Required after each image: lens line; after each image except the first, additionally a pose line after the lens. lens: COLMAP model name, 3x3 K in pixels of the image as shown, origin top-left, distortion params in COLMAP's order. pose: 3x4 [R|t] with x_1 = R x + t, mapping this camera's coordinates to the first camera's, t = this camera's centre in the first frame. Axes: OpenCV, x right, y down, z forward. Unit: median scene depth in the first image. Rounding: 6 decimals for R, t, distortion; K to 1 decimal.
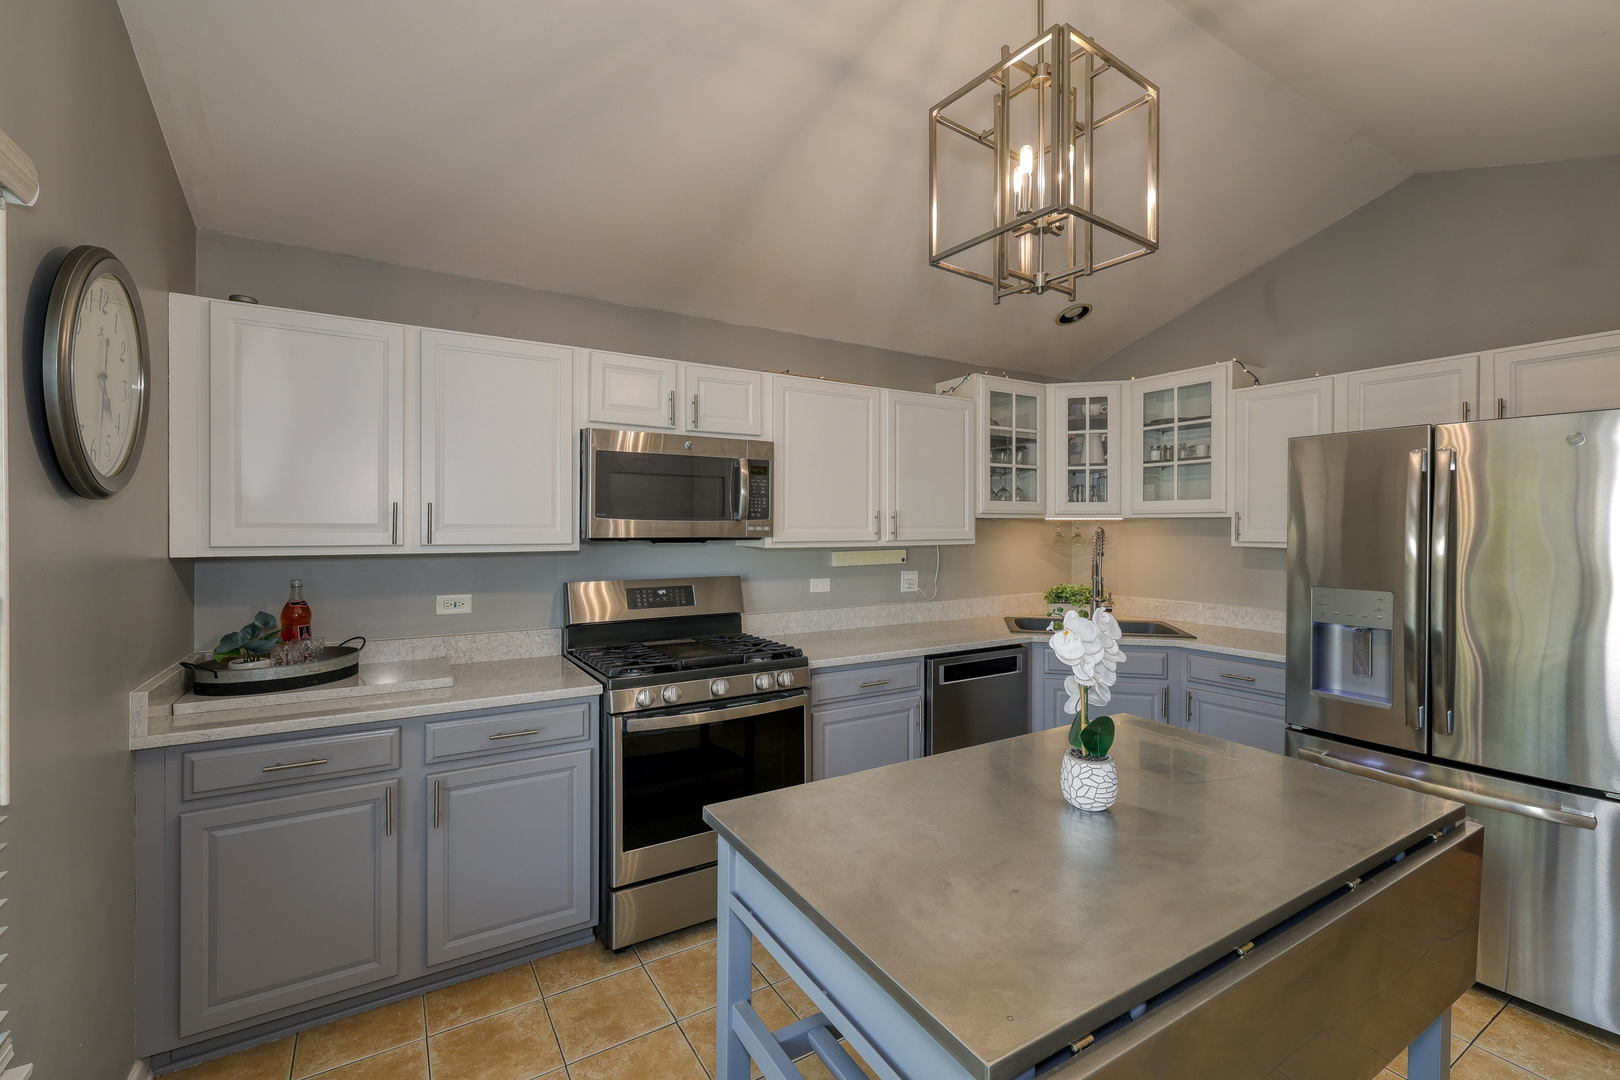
lens RADIAL K [[690.7, 0, 816.1], [0, 690.7, 534.1], [0, 0, 1]] dist [-0.000728, 0.000312]
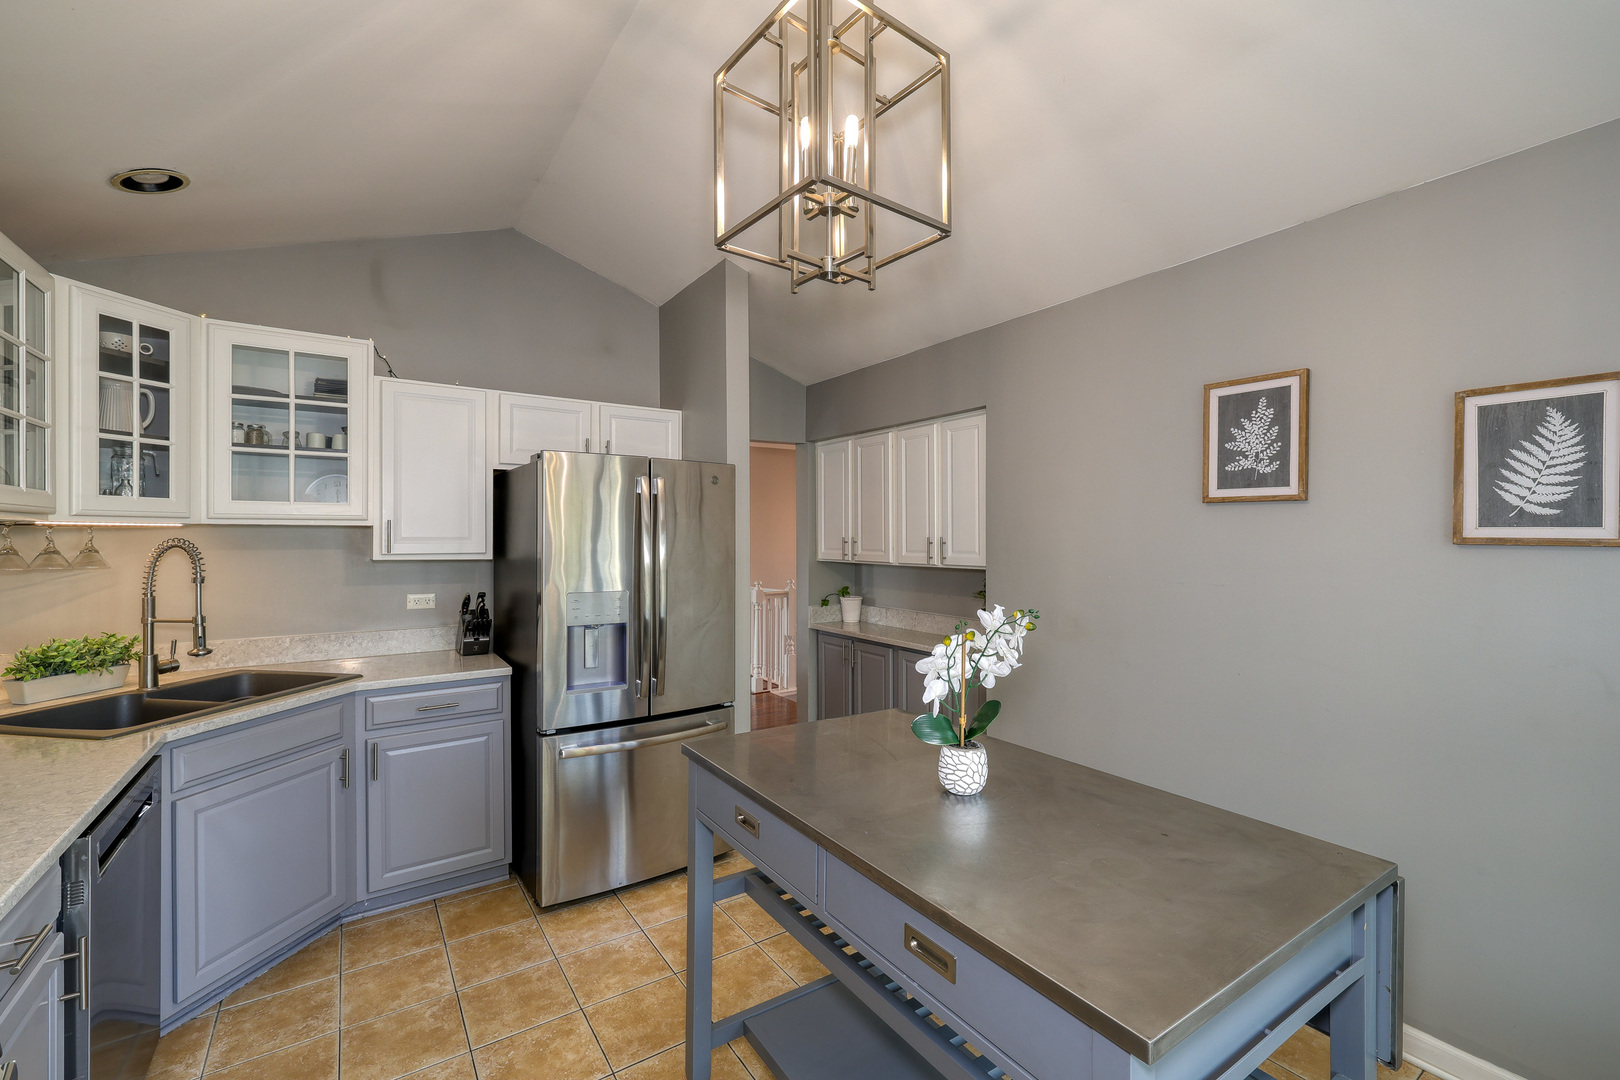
lens RADIAL K [[690.7, 0, 816.1], [0, 690.7, 534.1], [0, 0, 1]] dist [-0.000728, 0.000312]
pose [[-0.054394, 0.000489, 0.998519, -0.257393], [0.008608, 0.999963, -0.000021, -0.008461], [-0.998482, 0.008594, -0.054396, 0.473560]]
